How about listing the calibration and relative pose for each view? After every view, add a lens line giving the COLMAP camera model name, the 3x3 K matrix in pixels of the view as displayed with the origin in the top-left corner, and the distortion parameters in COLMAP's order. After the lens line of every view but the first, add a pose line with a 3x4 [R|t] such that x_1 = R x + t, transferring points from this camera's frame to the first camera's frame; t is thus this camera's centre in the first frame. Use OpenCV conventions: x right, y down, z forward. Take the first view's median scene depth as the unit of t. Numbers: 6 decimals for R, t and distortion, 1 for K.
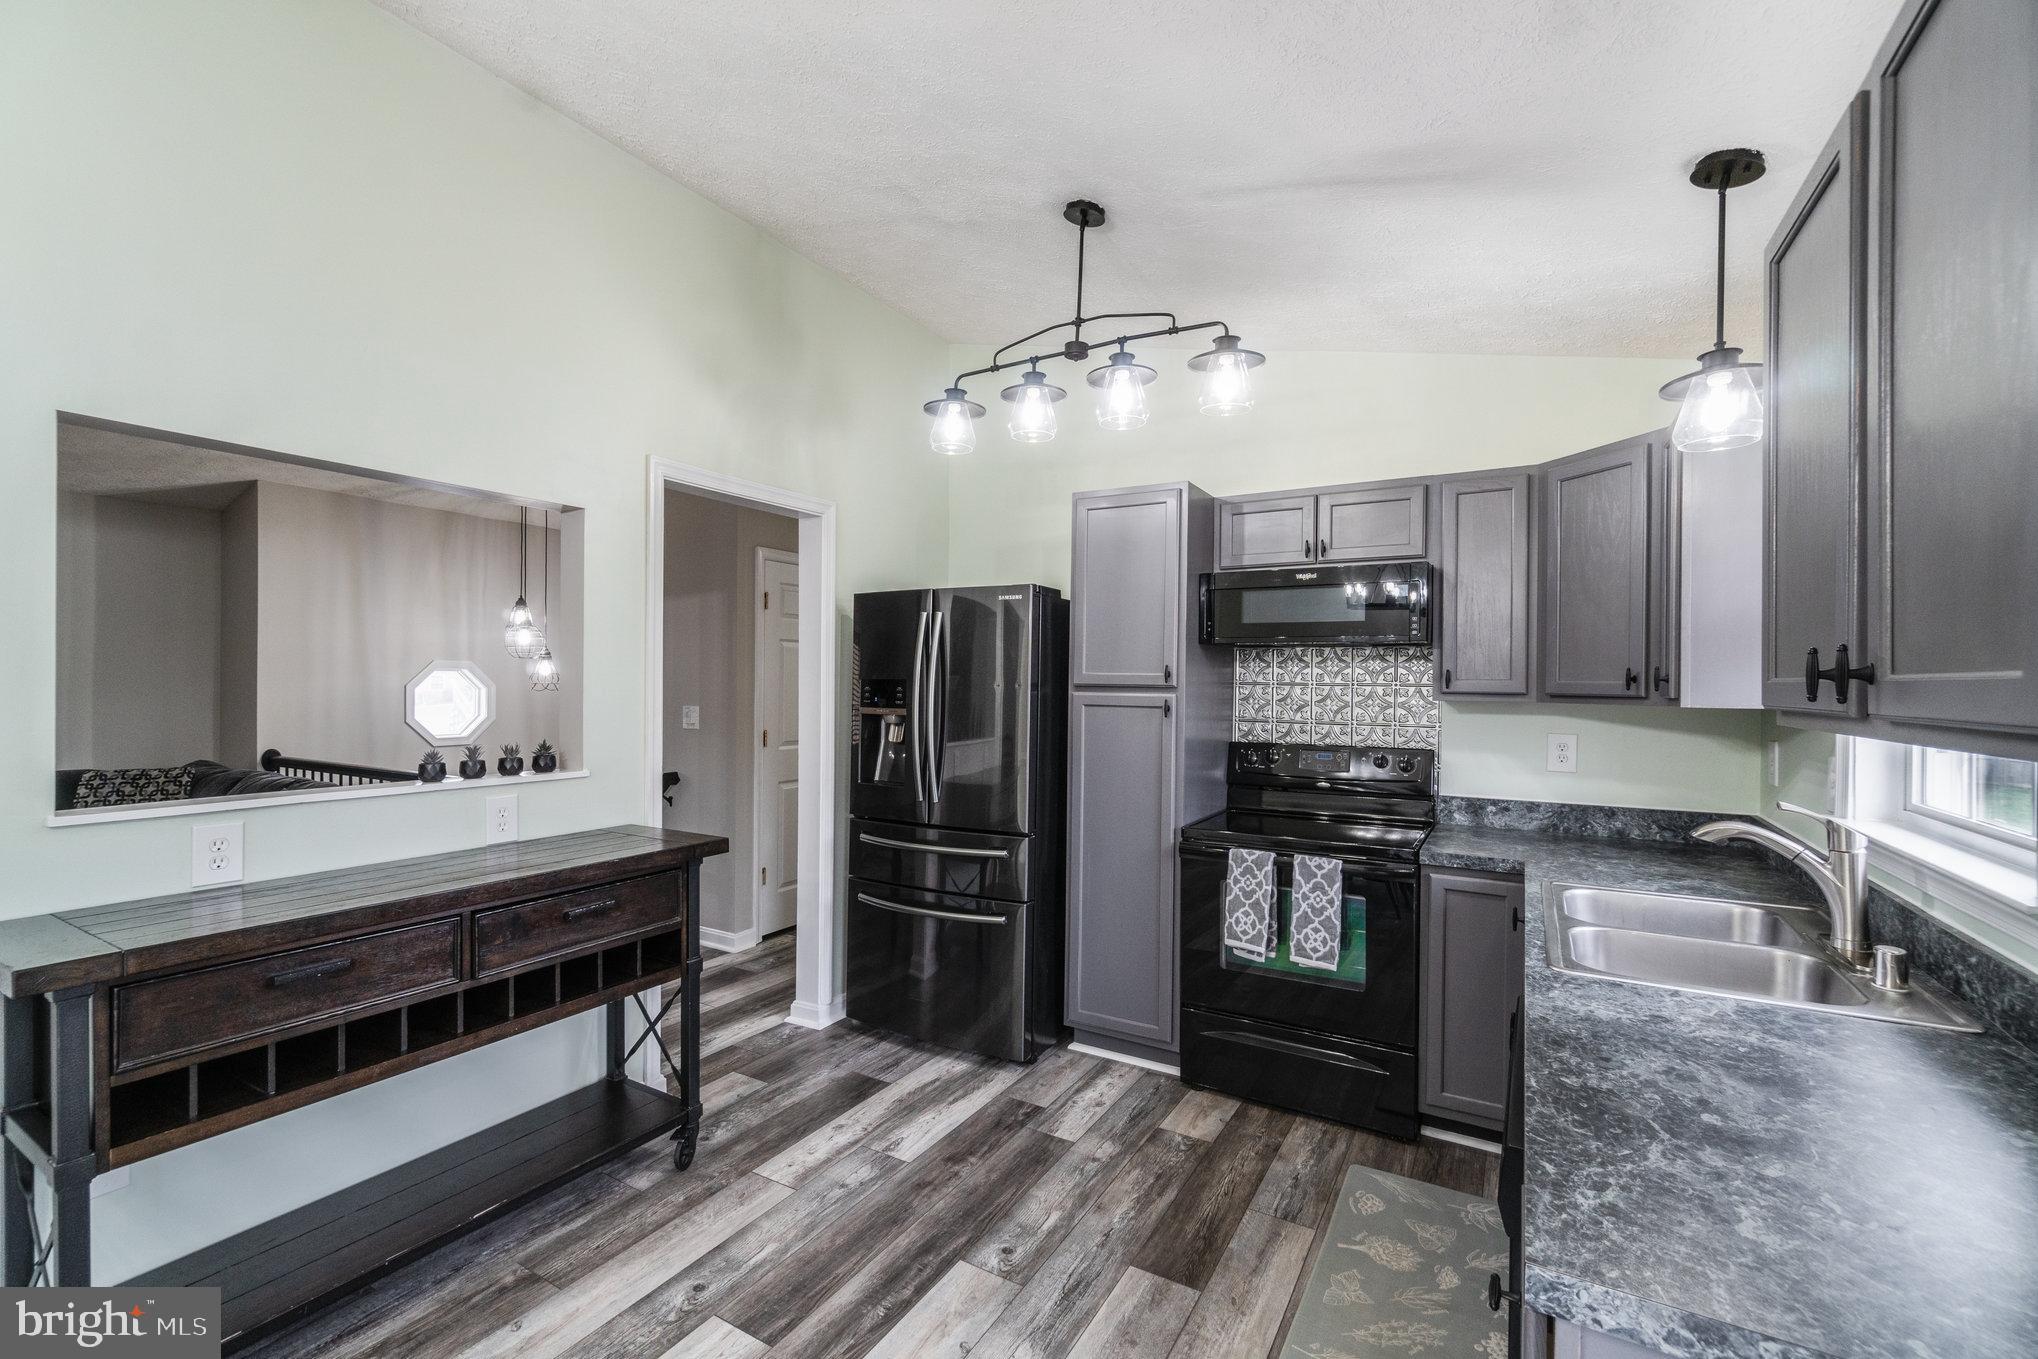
lens RADIAL K [[874.4, 0, 1017.0], [0, 874.4, 685.4], [0, 0, 1]] dist [-0.004326, -0.000808]
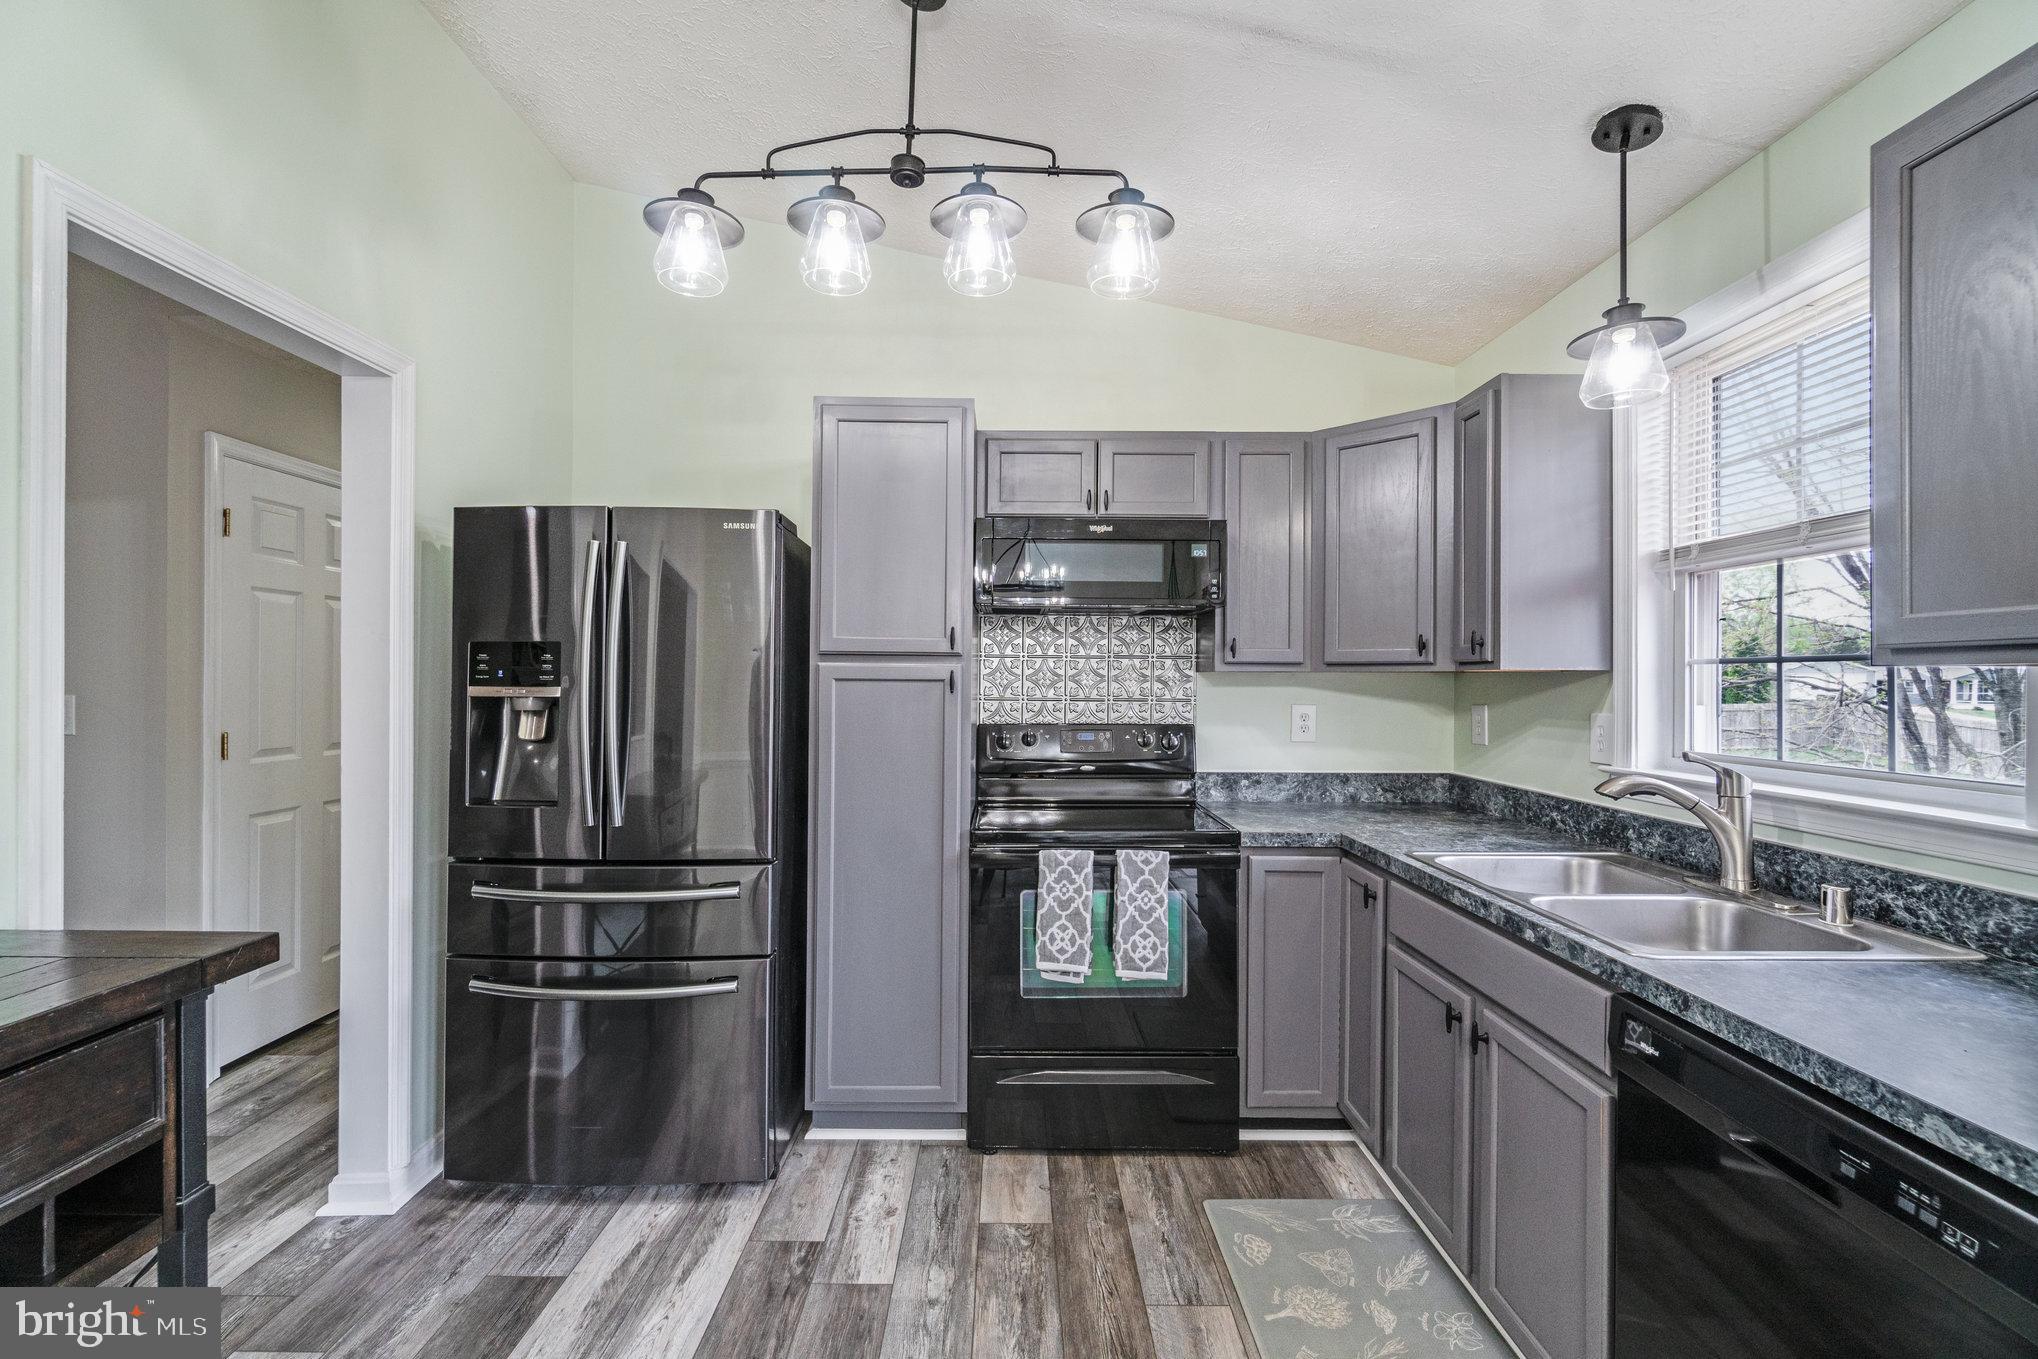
lens RADIAL K [[874.4, 0, 1016.9], [0, 874.4, 678.8], [0, 0, 1]] dist [-0.004326, -0.000808]
pose [[0.862110, -0.003377, 0.506709, -0.193618], [0.004085, 0.999992, -0.000285, 0.026120], [-0.506704, 0.002316, 0.862117, 0.310839]]
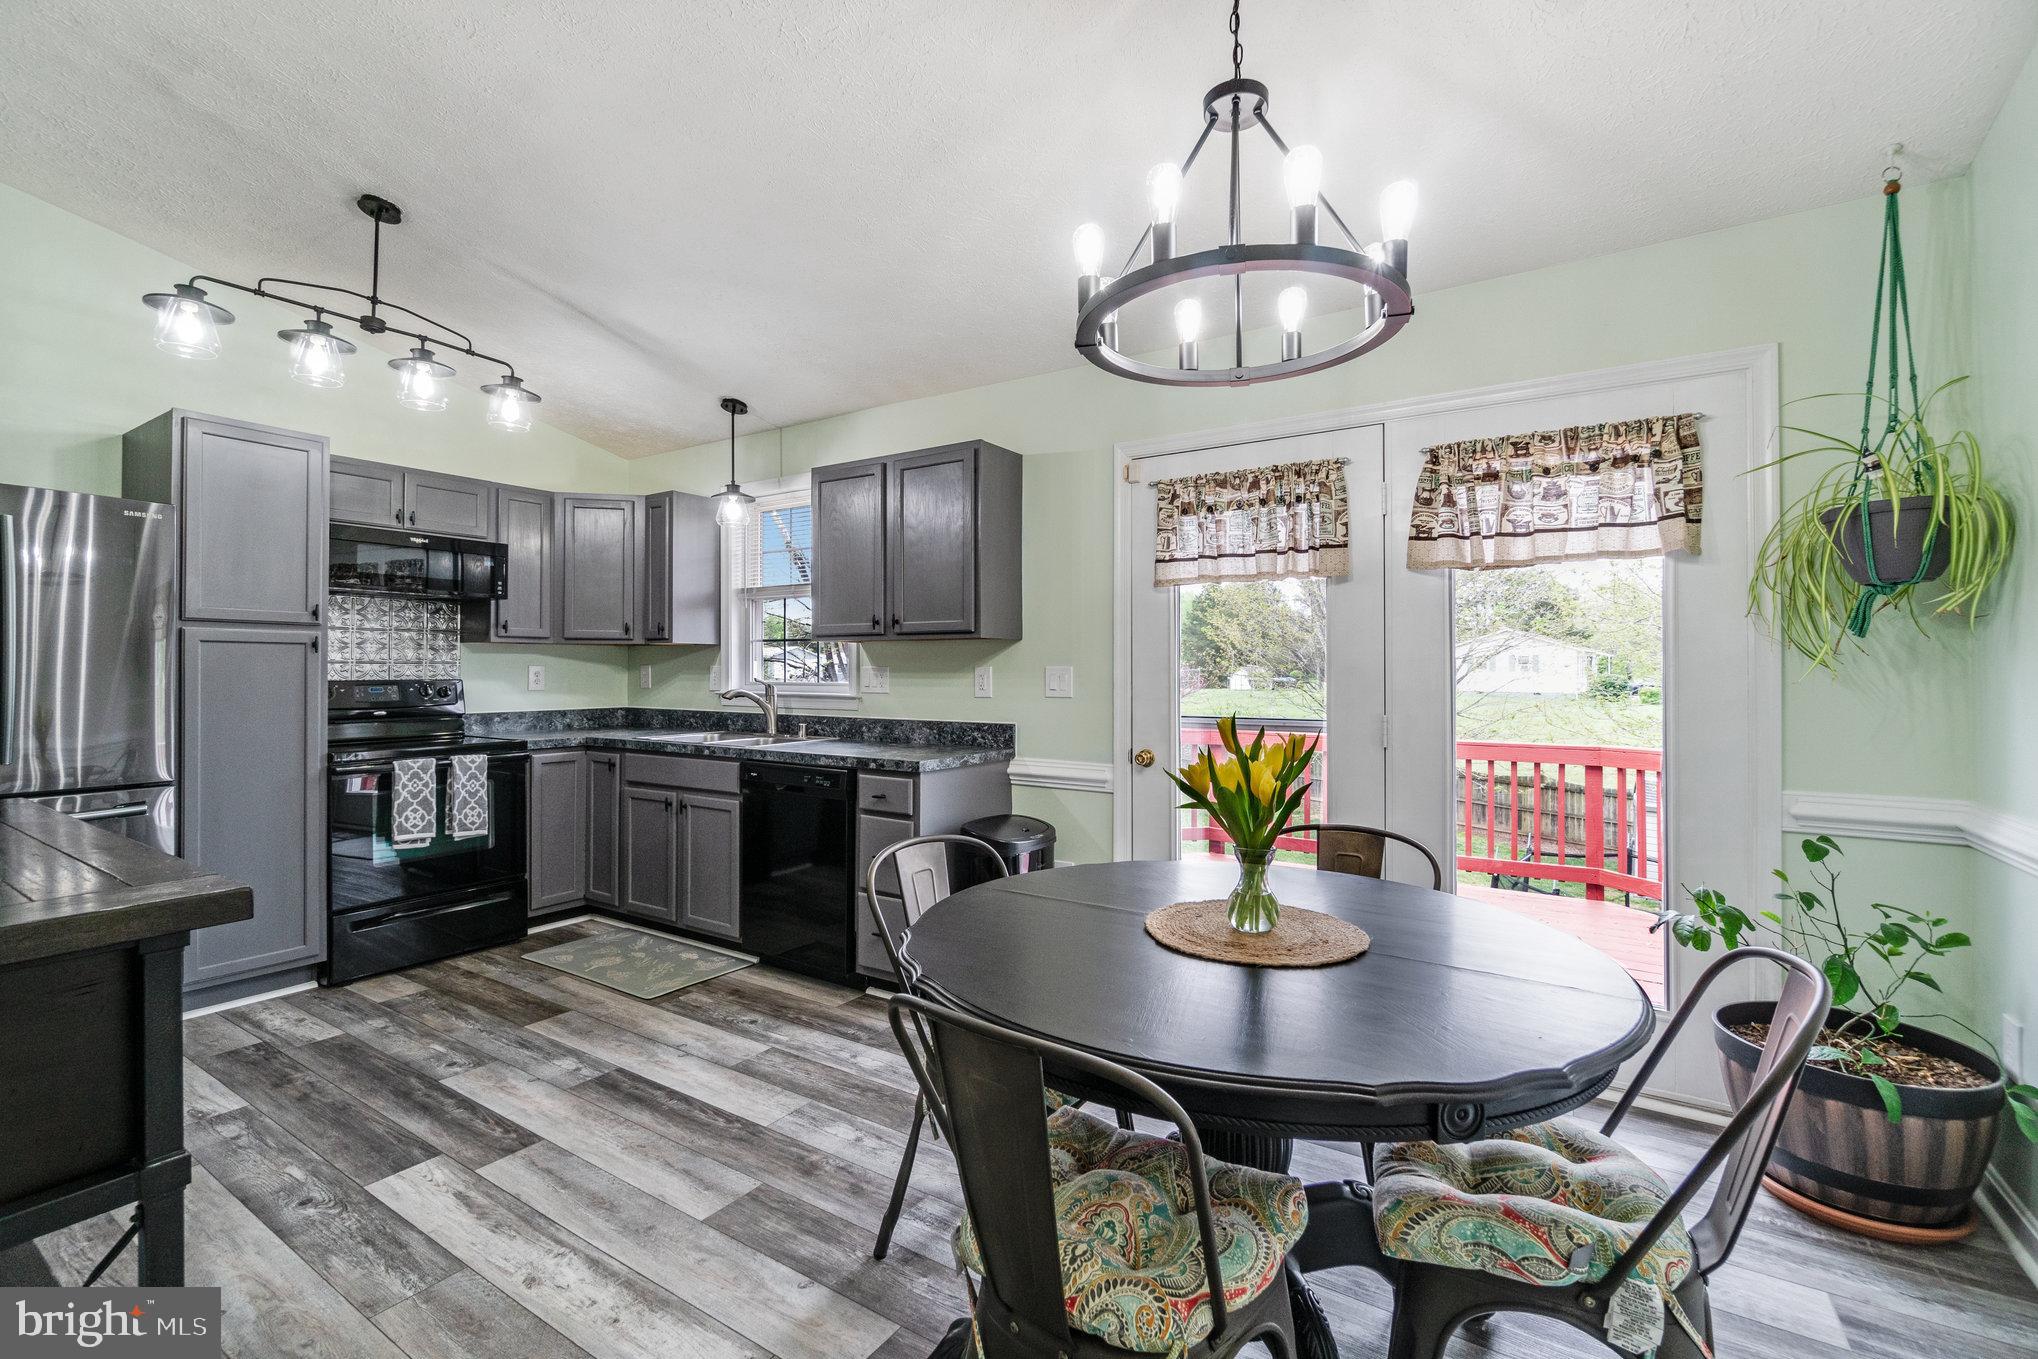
lens RADIAL K [[874.4, 0, 1003.5], [0, 874.4, 668.1], [0, 0, 1]] dist [-0.004326, -0.000808]
pose [[0.055972, -0.008735, 0.998394, -0.921801], [0.001747, 0.999961, 0.008650, 0.051175], [-0.998431, 0.001260, 0.055985, 0.102167]]
